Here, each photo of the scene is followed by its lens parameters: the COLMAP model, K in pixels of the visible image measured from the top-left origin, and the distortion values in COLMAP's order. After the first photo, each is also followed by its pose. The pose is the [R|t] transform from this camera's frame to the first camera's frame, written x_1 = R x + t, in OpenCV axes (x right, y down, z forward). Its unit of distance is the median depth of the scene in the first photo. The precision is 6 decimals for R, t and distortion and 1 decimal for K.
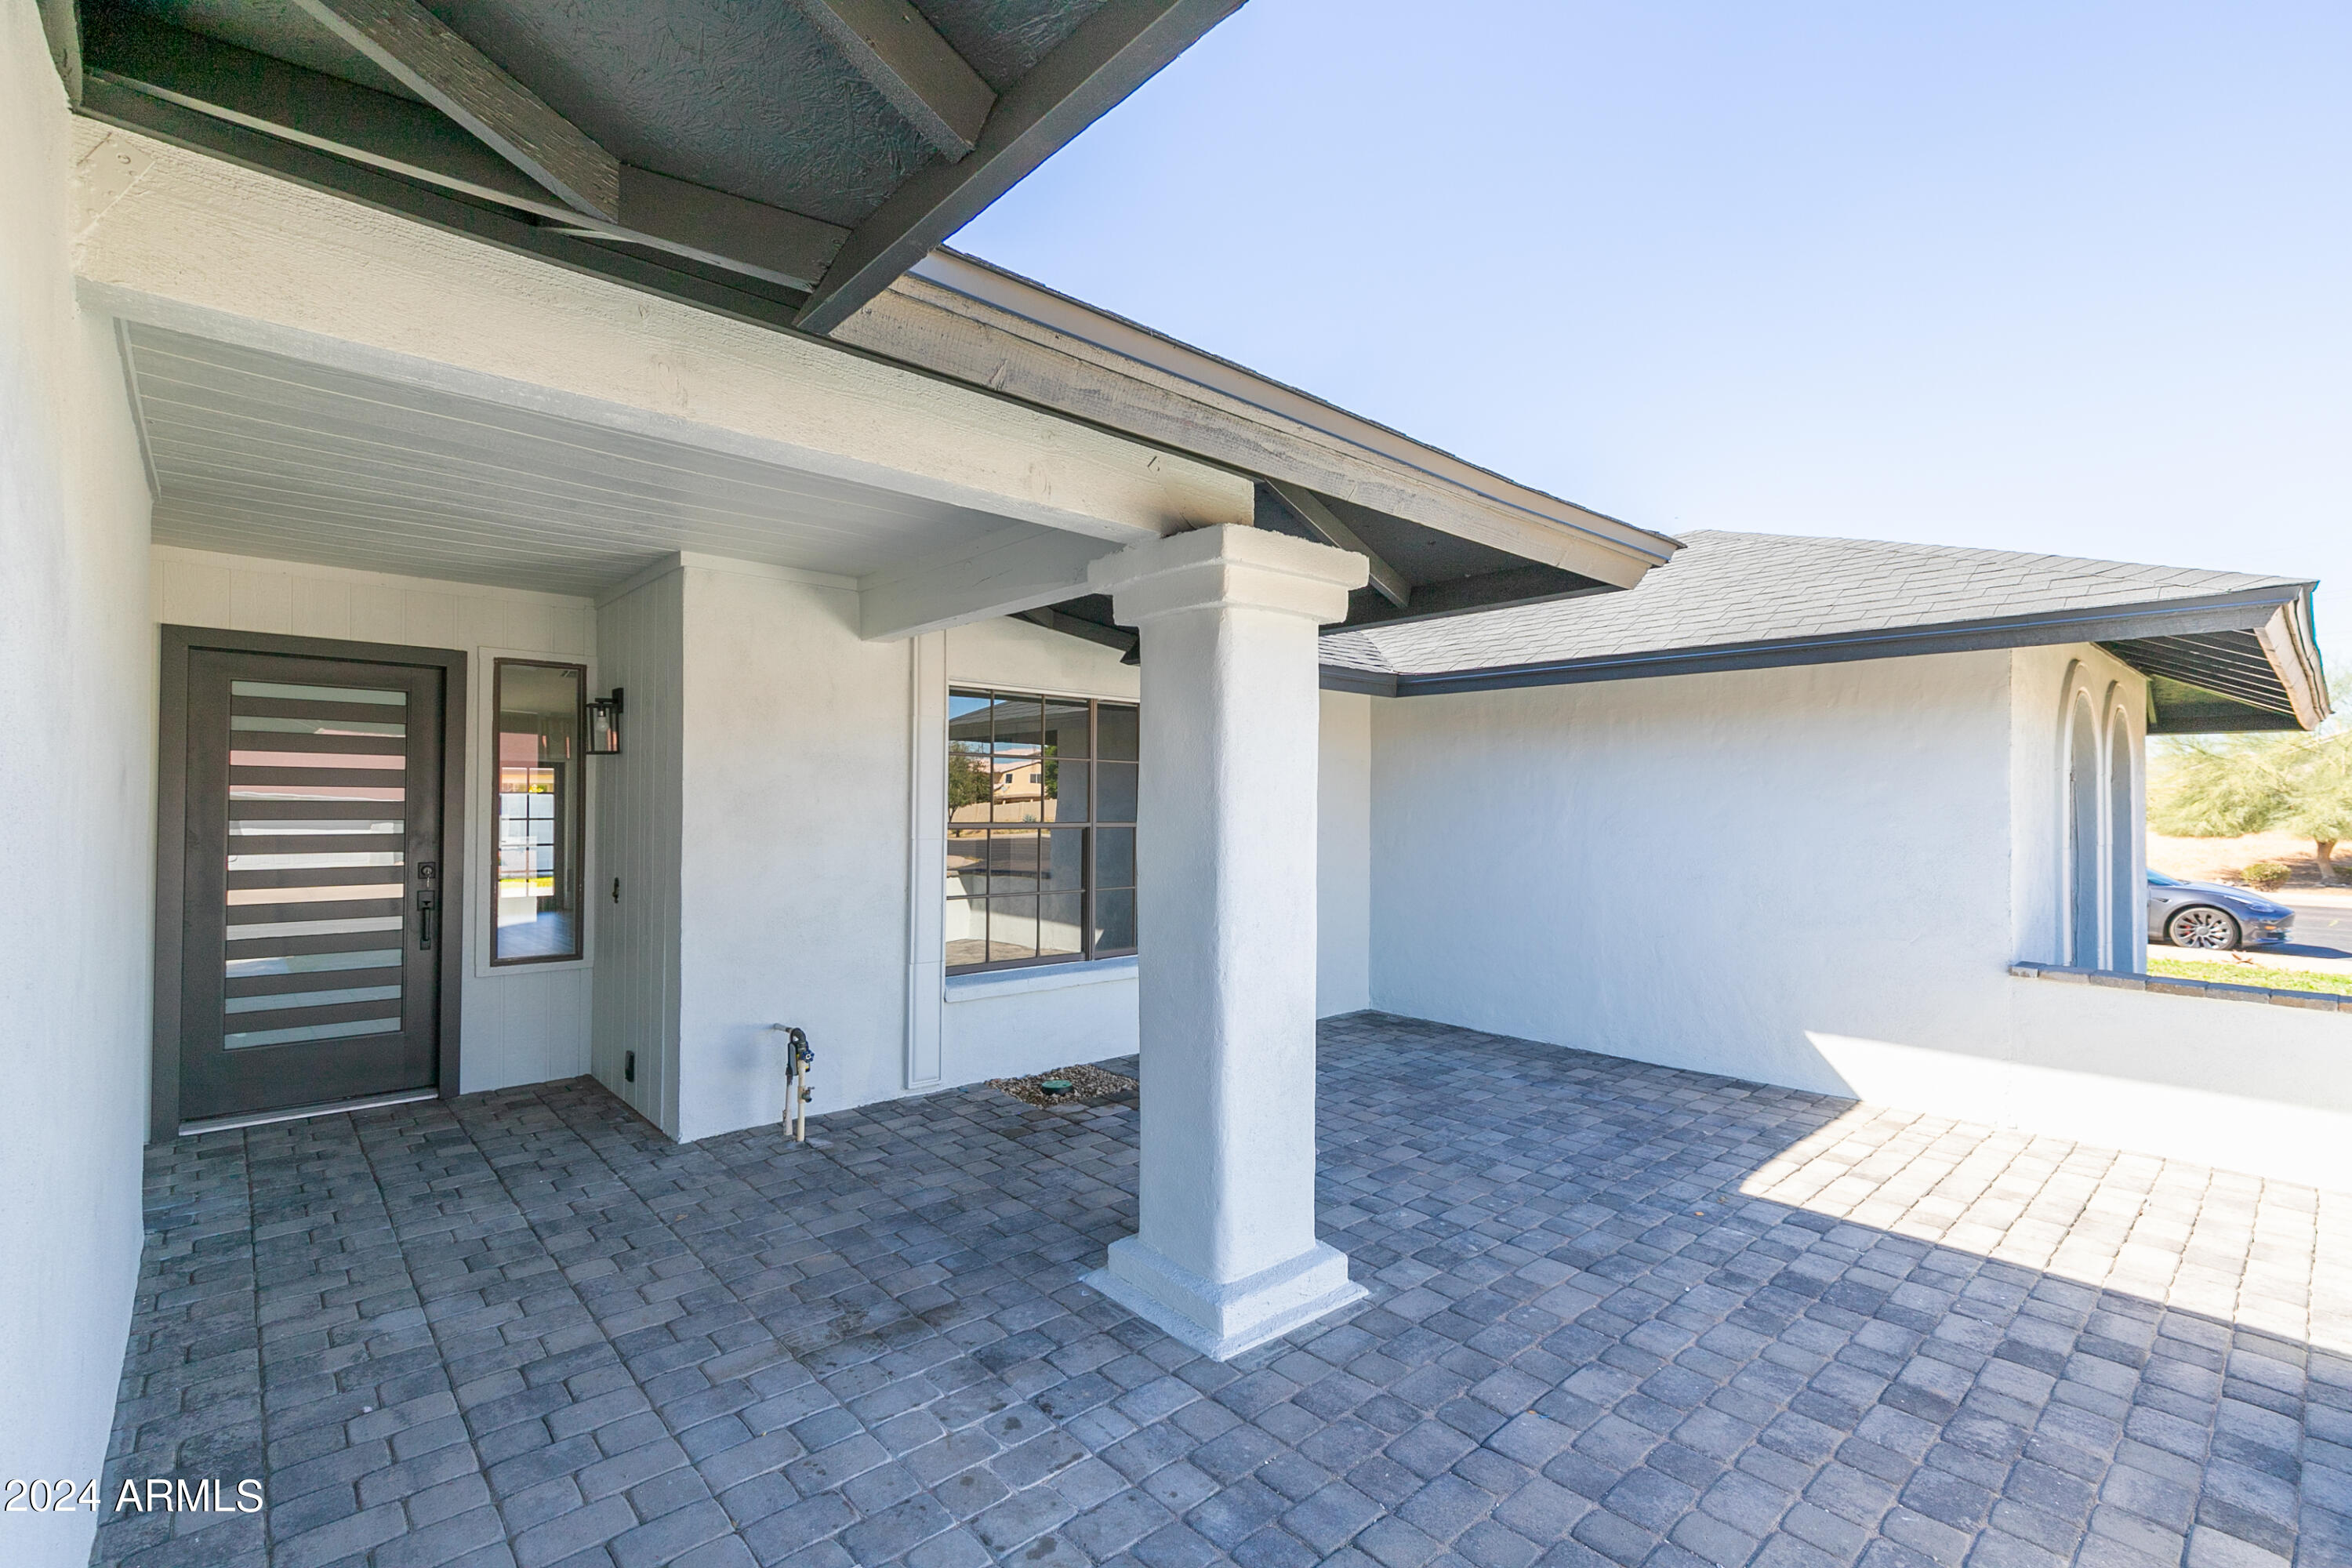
lens RADIAL K [[1056.9, 0, 1175.4], [0, 1056.9, 790.6], [0, 0, 1]] dist [0.008251, 0.002028]
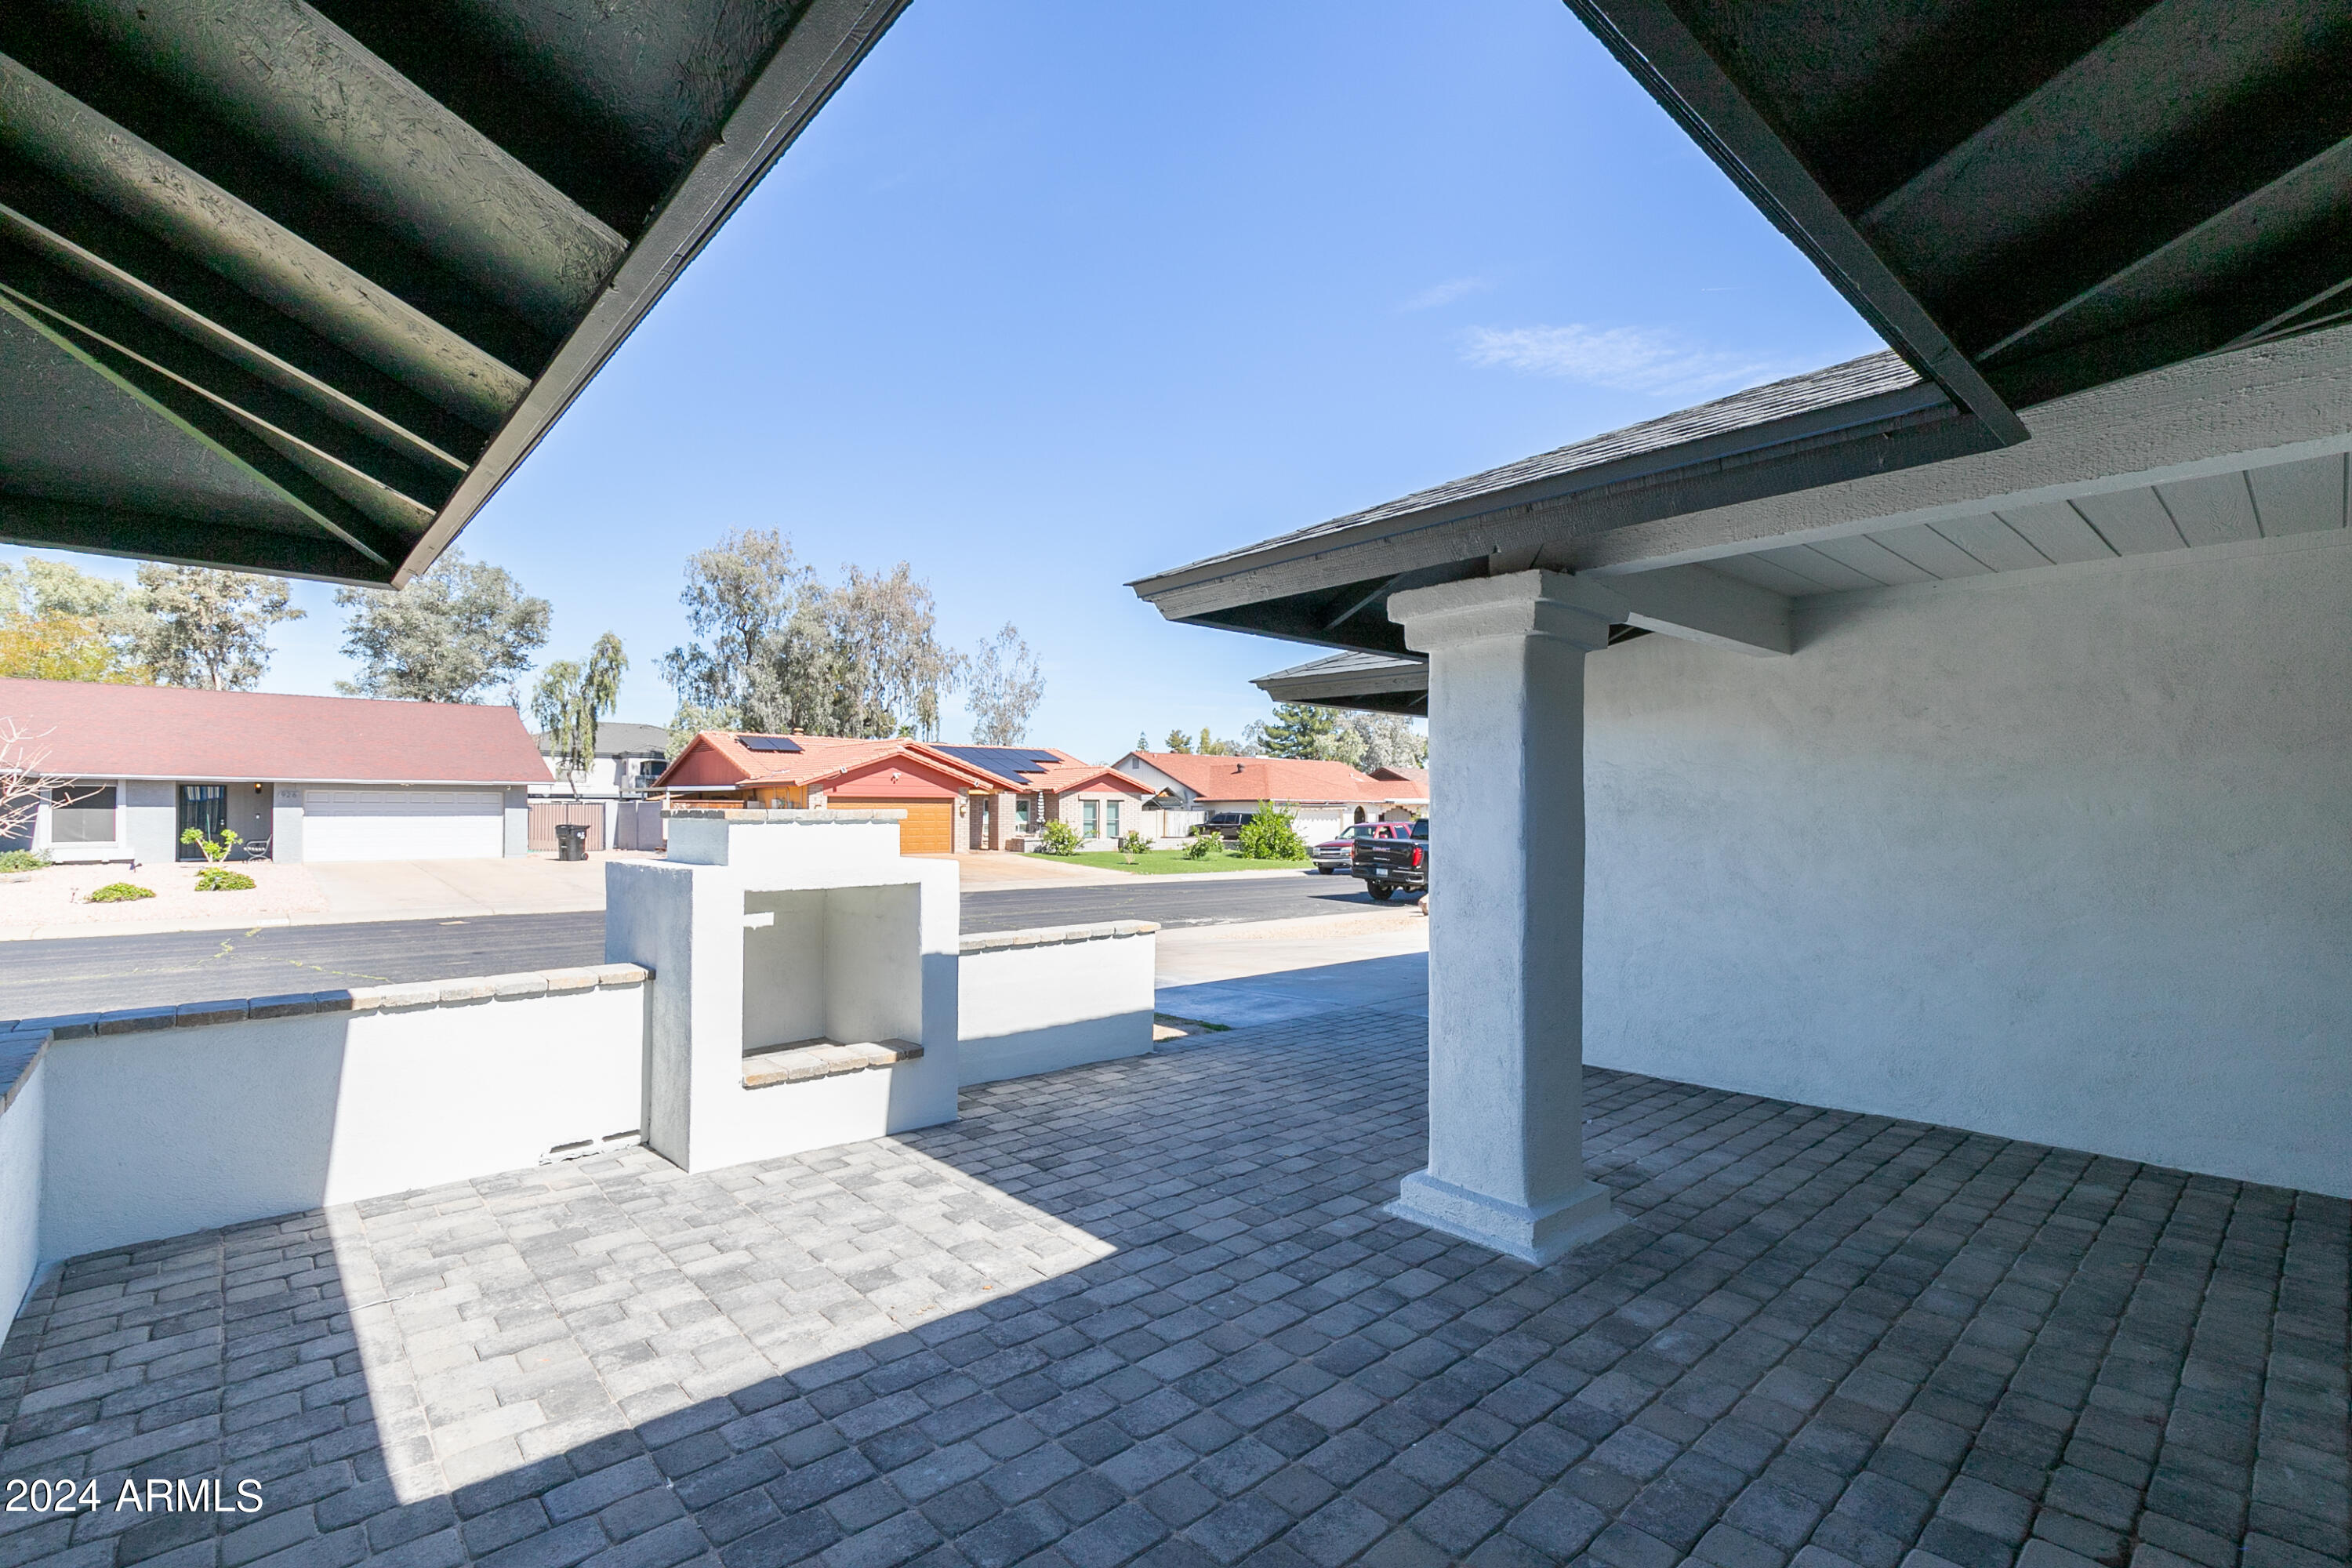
lens RADIAL K [[1056.9, 0, 1176.4], [0, 1056.9, 795.8], [0, 0, 1]] dist [0.008251, 0.002028]
pose [[-0.999945, -0.010496, -0.000028, 0.384450], [-0.010489, 0.999345, -0.034627, 0.044753], [0.000391, -0.034624, -0.999400, 2.019368]]
